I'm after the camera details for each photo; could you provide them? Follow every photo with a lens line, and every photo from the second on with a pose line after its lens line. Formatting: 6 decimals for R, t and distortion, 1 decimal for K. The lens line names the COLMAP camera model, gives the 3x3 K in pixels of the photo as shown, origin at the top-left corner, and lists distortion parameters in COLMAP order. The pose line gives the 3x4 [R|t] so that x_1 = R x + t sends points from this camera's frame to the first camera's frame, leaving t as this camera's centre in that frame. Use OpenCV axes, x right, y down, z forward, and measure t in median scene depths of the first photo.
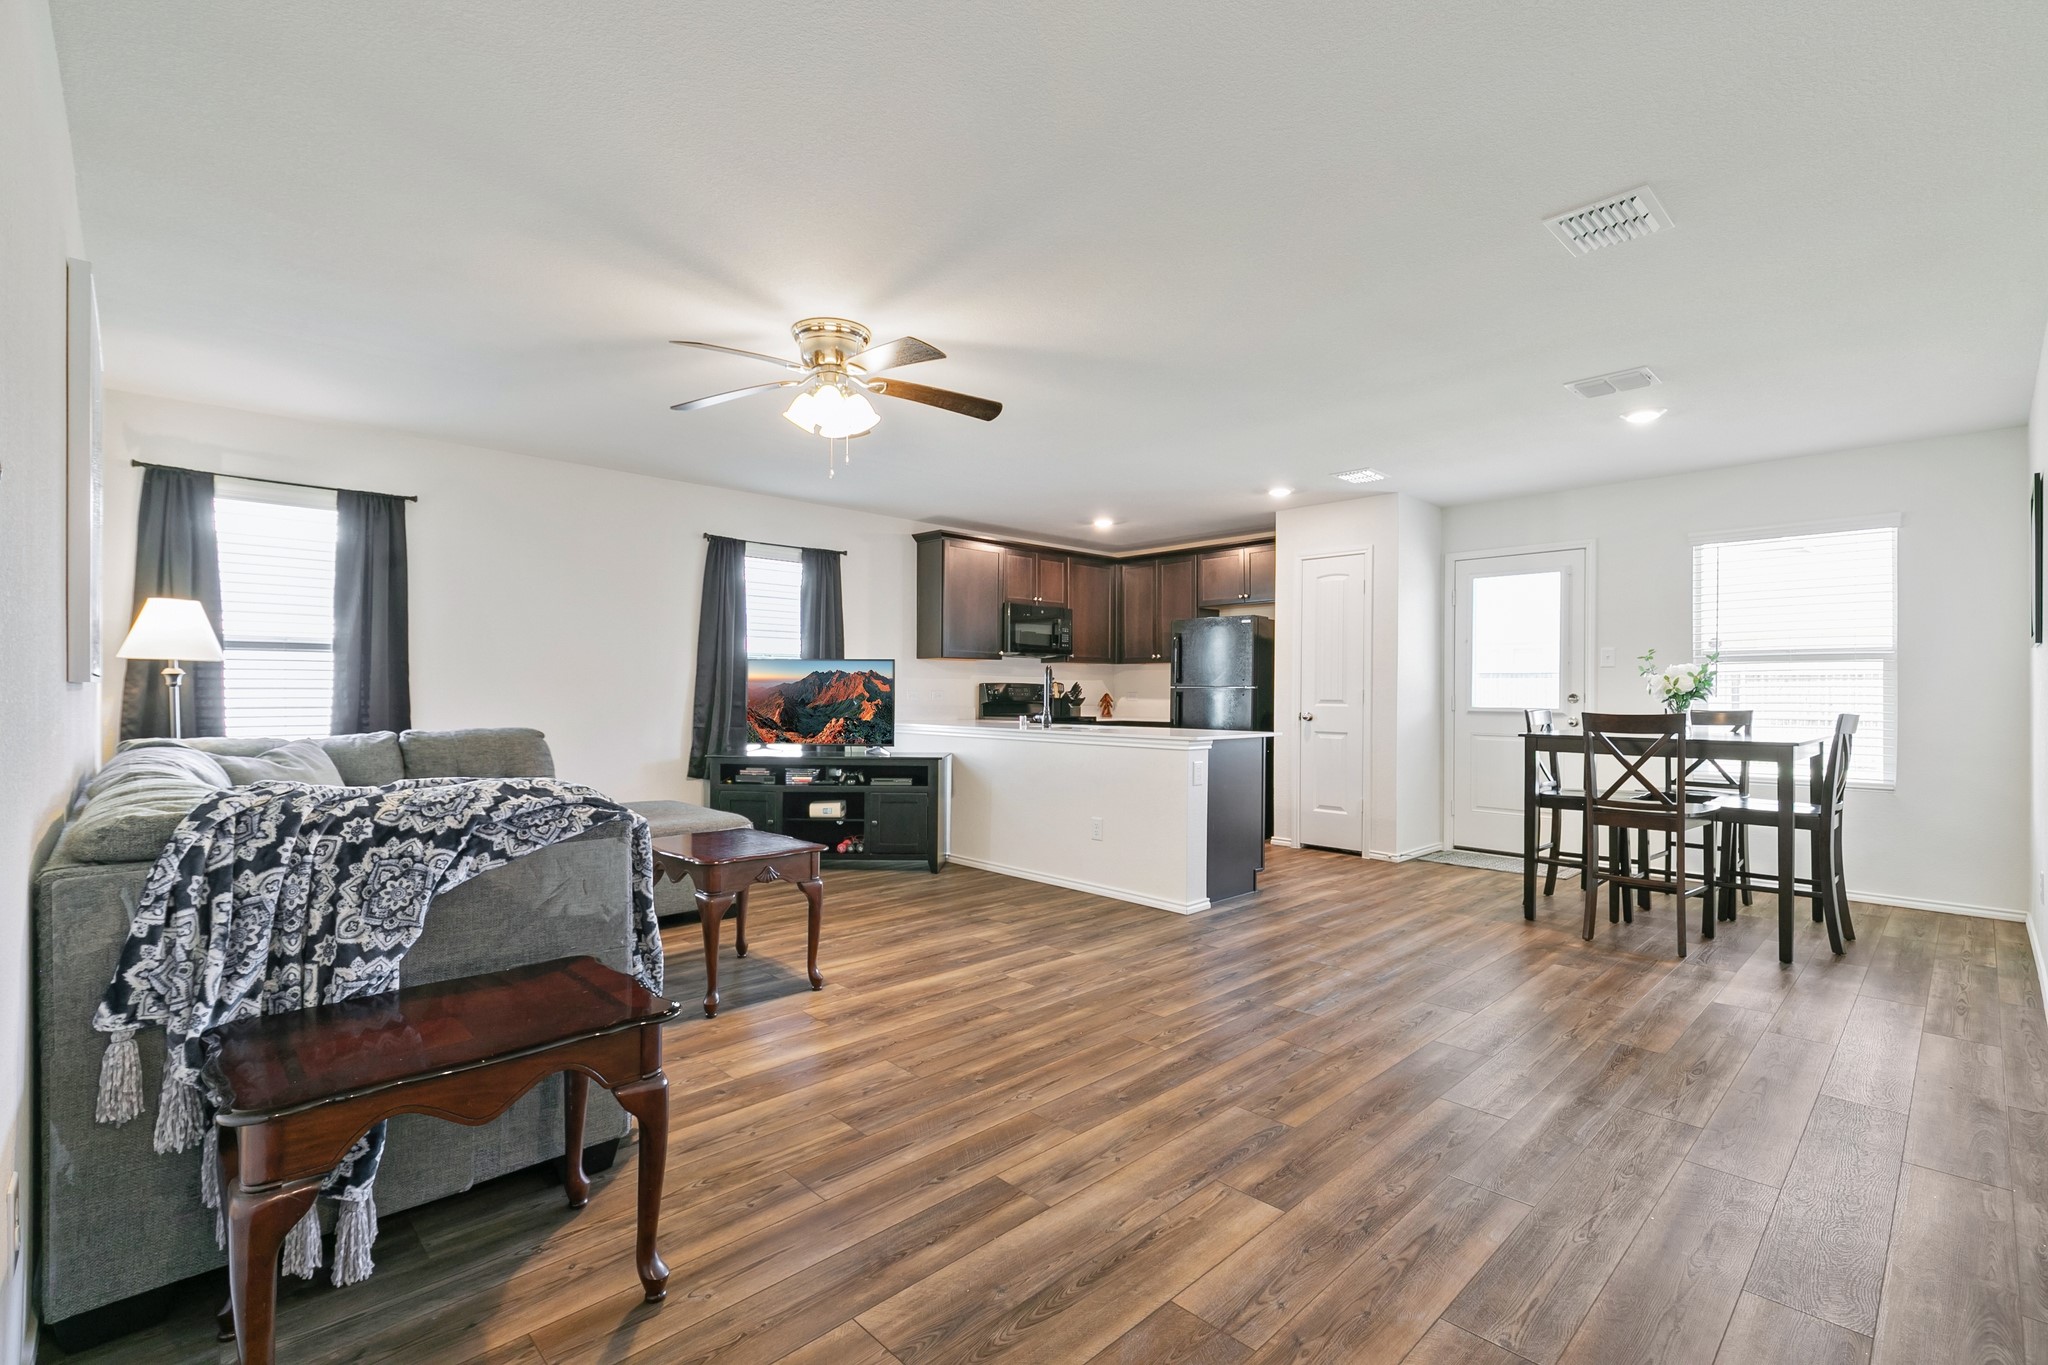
lens RADIAL K [[926.7, 0, 1017.5], [0, 926.7, 691.4], [0, 0, 1]] dist [0.003991, -0.001037]
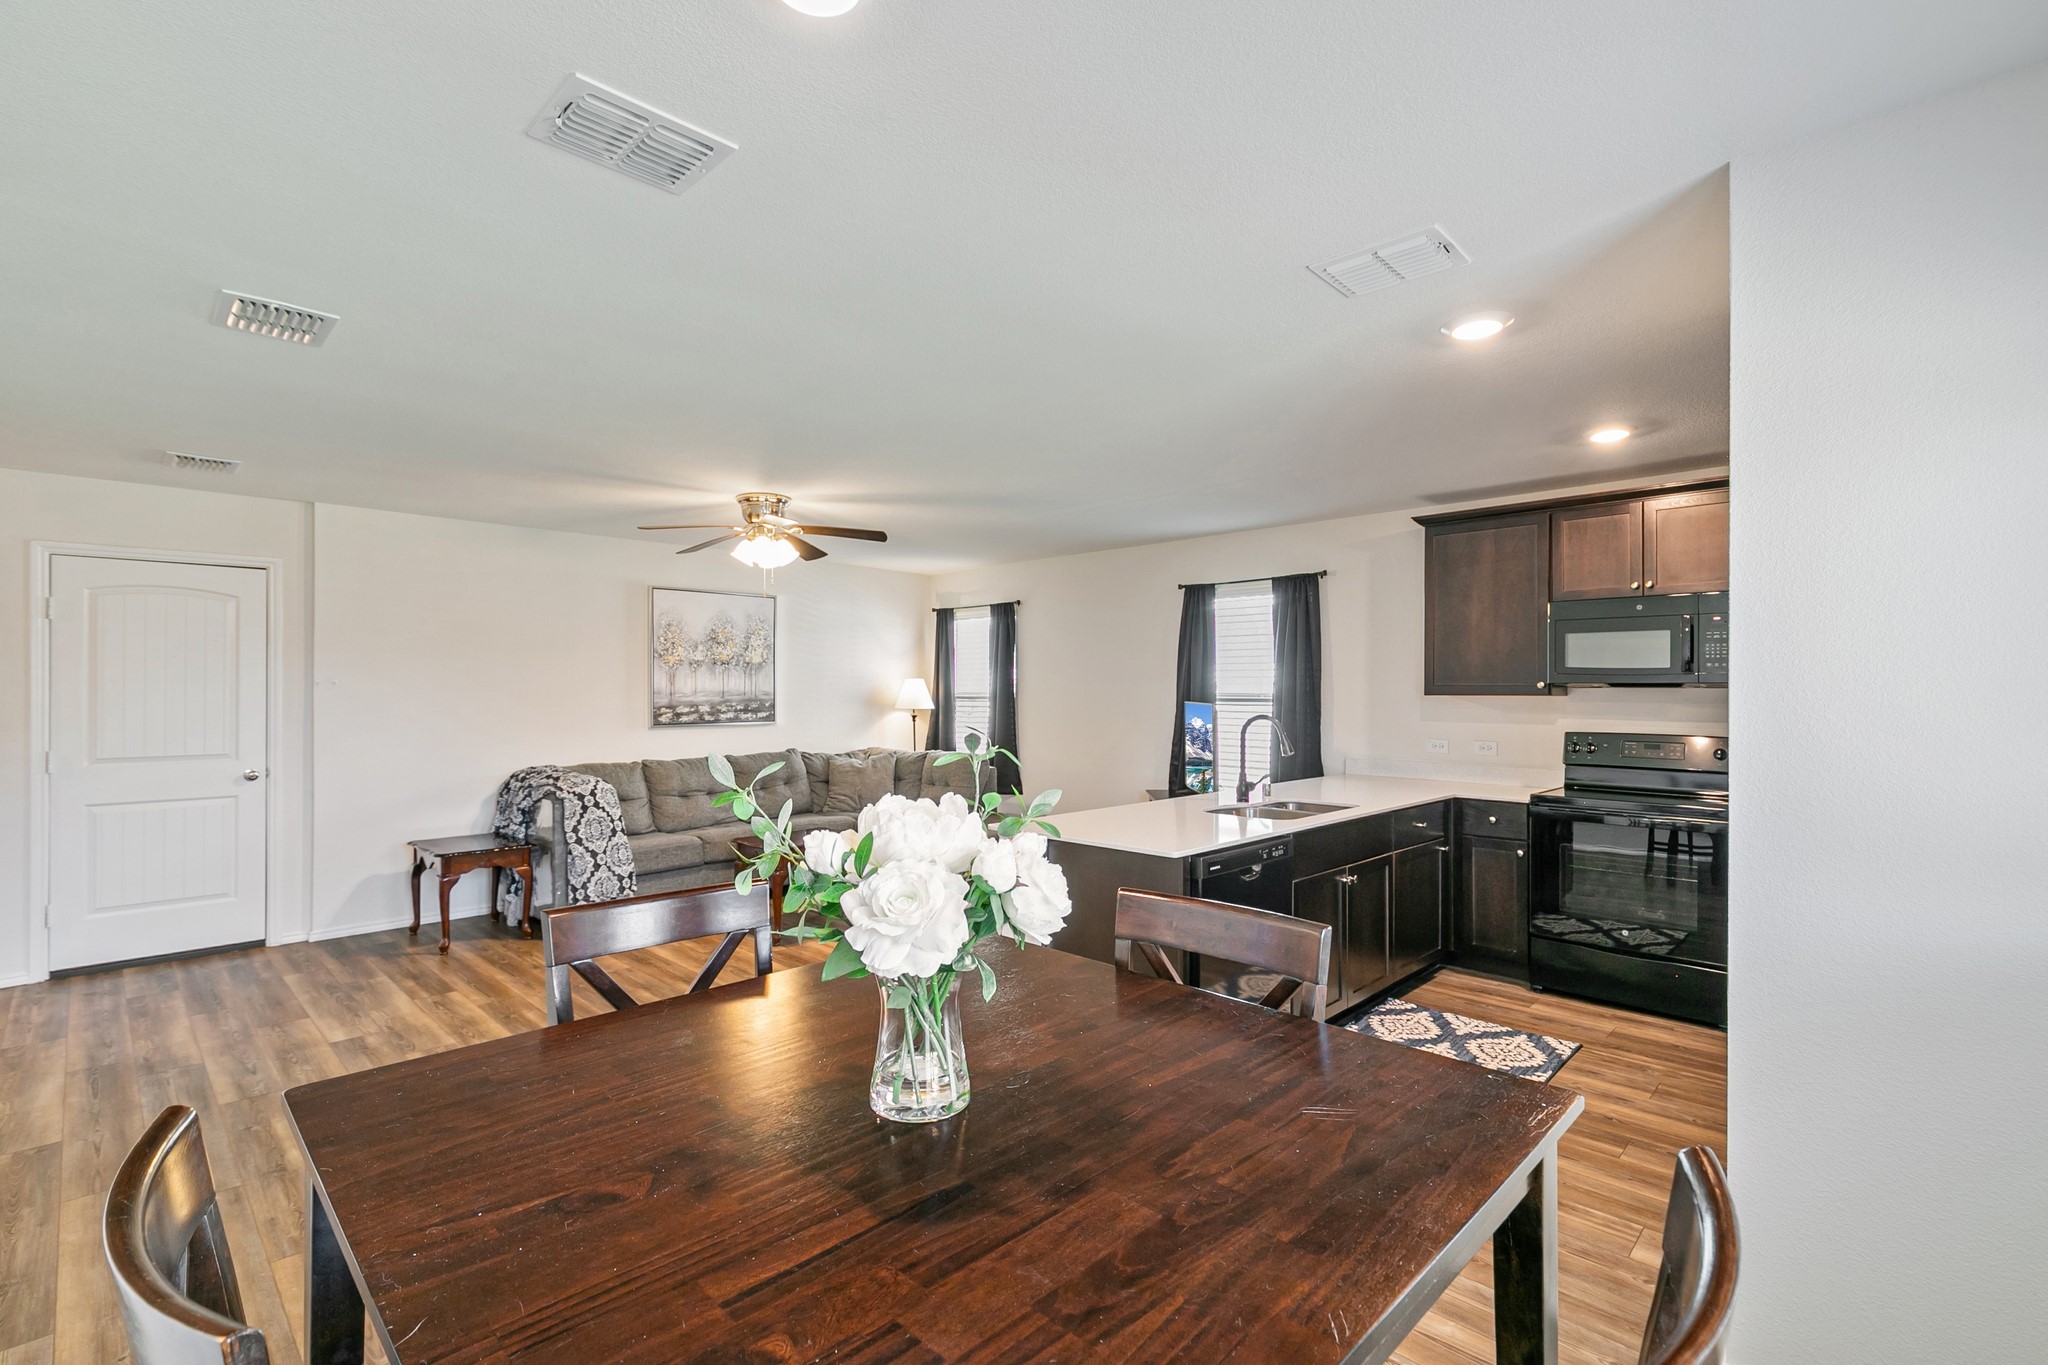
lens RADIAL K [[926.7, 0, 1007.7], [0, 926.7, 689.2], [0, 0, 1]] dist [0.003991, -0.001037]
pose [[0.015186, -0.007664, -0.999855, 1.959722], [-0.001356, 0.999970, -0.007685, -0.110293], [0.999884, 0.001472, 0.015175, 2.113337]]
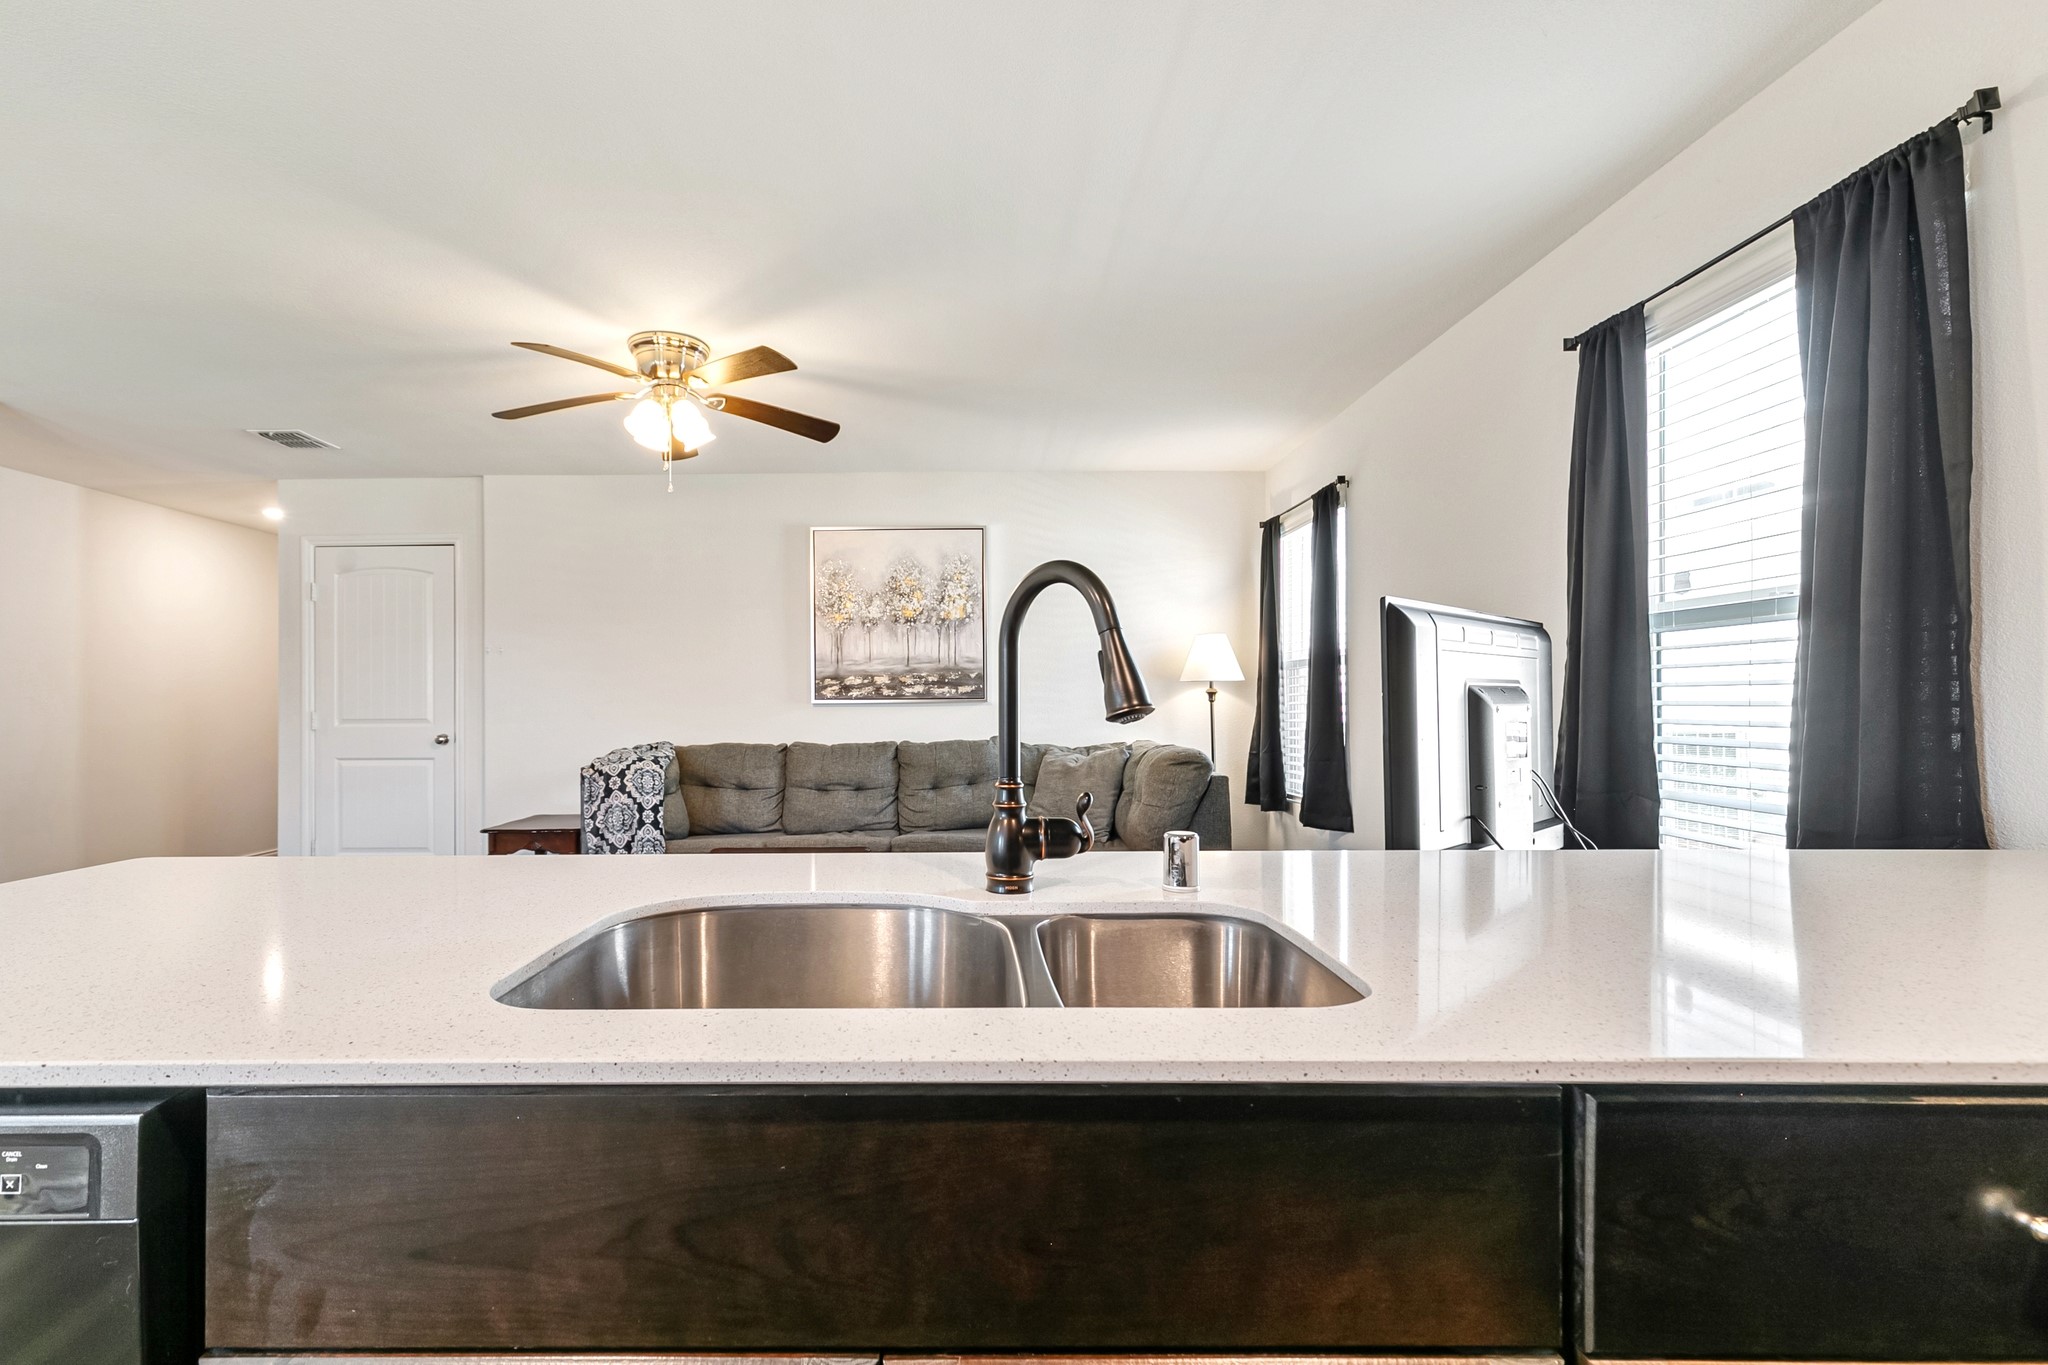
lens RADIAL K [[926.7, 0, 965.1], [0, 926.7, 713.0], [0, 0, 1]] dist [0.003991, -0.001037]
pose [[-0.699643, 0.005863, -0.714469, 0.429869], [-0.001031, 0.999957, 0.009216, -0.006261], [0.714492, 0.007185, -0.699607, 2.969957]]
